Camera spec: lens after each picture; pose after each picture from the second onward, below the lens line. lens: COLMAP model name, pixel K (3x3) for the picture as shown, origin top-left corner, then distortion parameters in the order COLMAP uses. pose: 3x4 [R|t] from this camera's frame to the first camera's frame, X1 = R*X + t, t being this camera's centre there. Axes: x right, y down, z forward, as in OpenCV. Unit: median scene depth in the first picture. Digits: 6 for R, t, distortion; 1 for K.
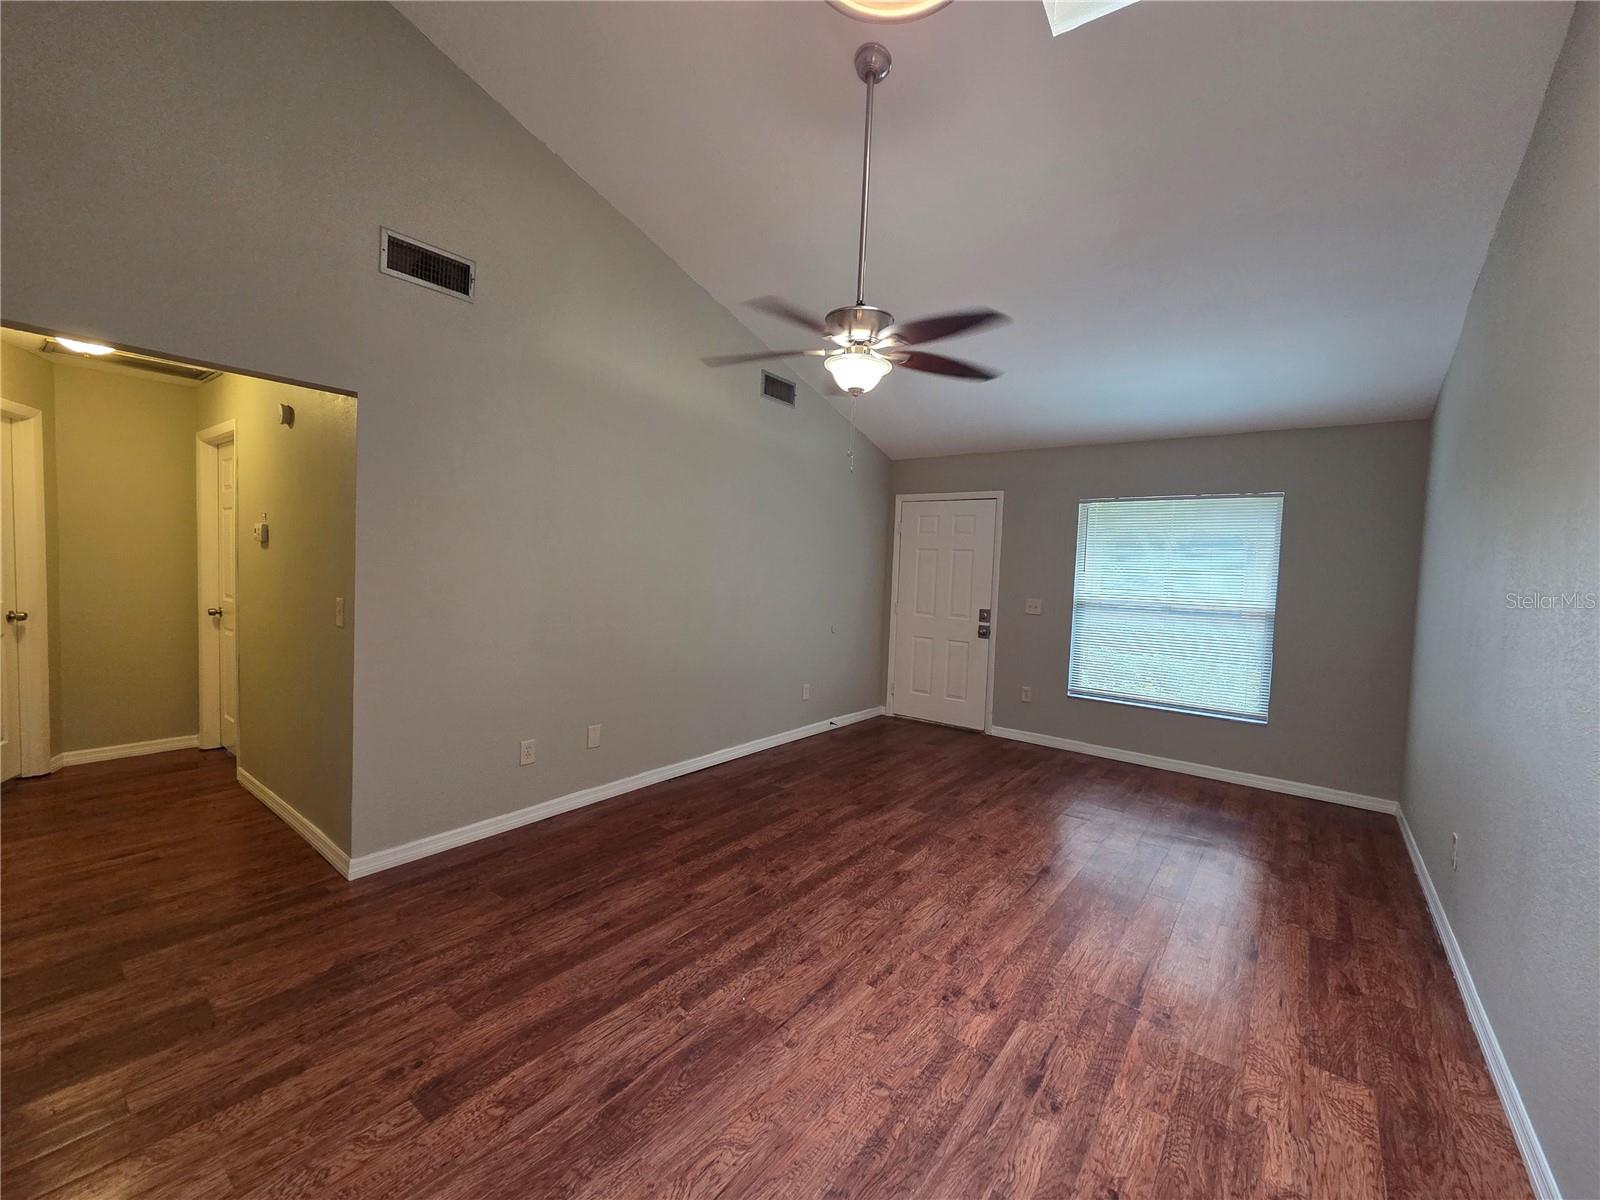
lens RADIAL K [[657.7, 0, 800.0], [0, 657.7, 600.0], [0, 0, 1]] dist [-0.002678, -0.000387]
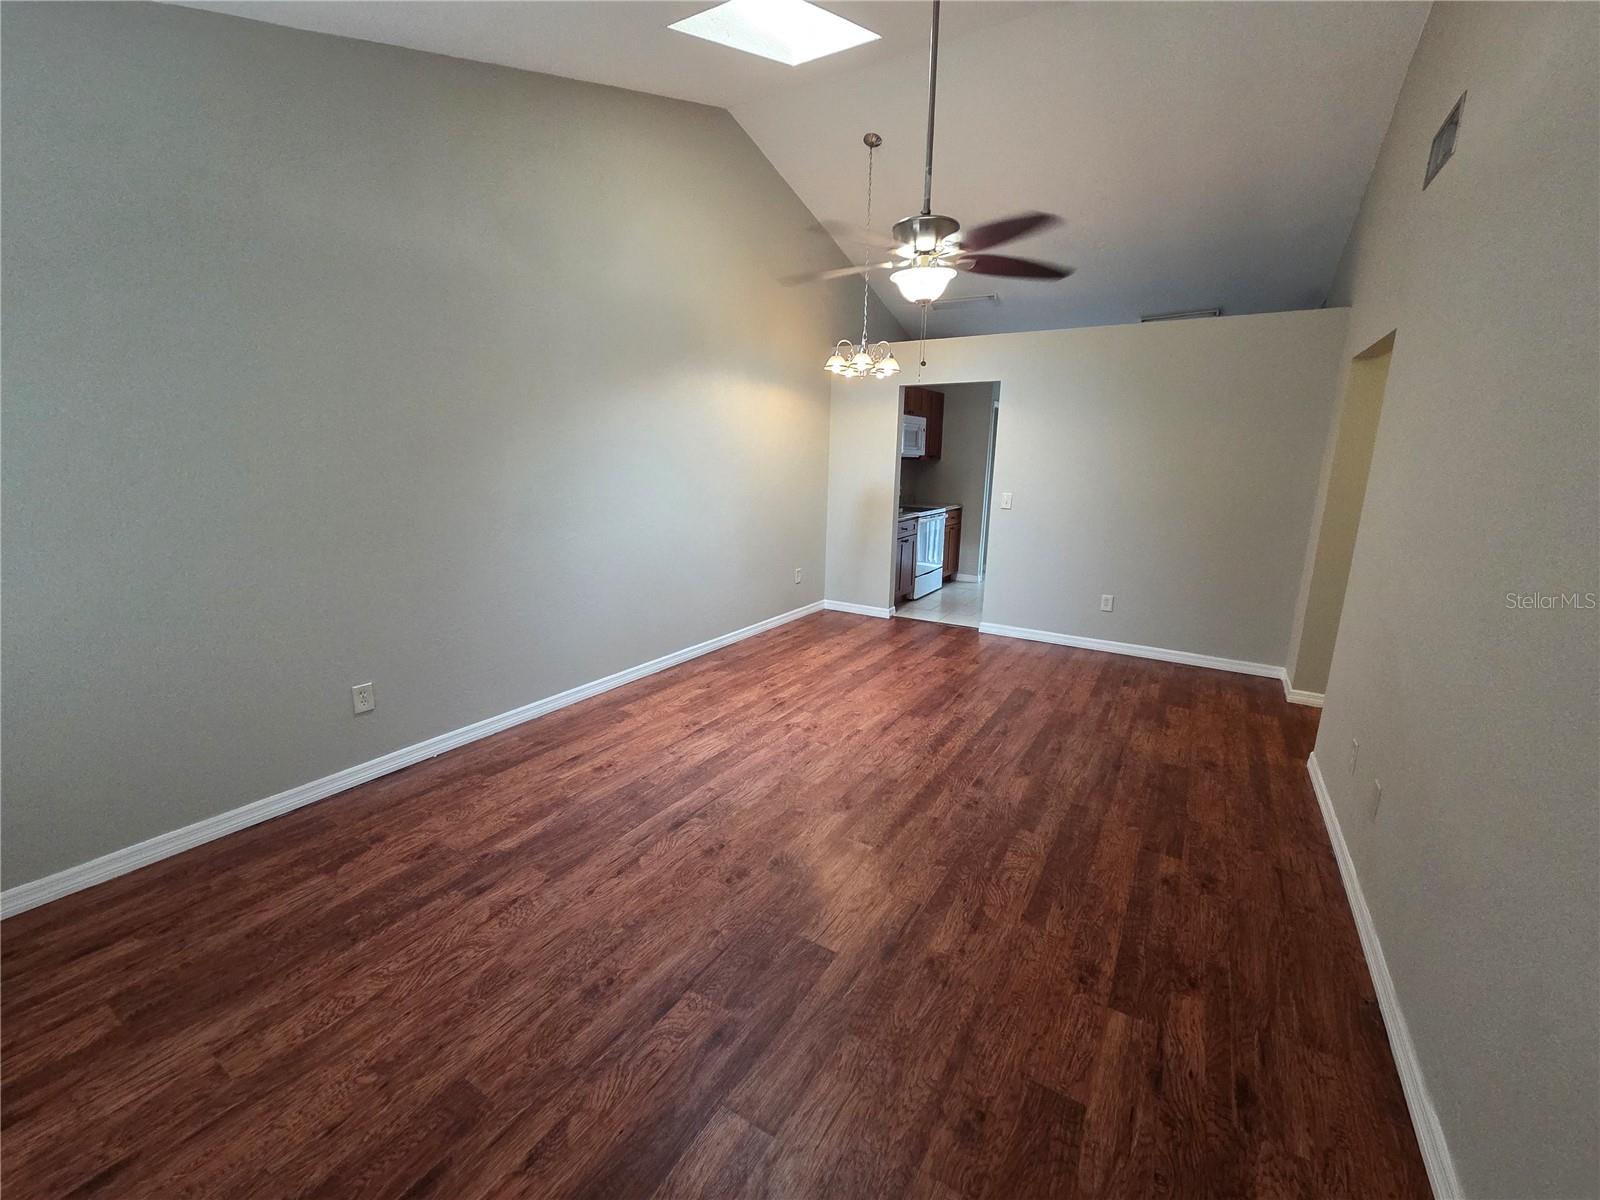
lens RADIAL K [[657.7, 0, 800.0], [0, 657.7, 600.0], [0, 0, 1]] dist [-0.002678, -0.000387]
pose [[-0.993323, -0.029547, -0.111522, 0.385441], [-0.058690, 0.961637, 0.267974, -0.129699], [0.099326, 0.272730, -0.956950, 2.122932]]
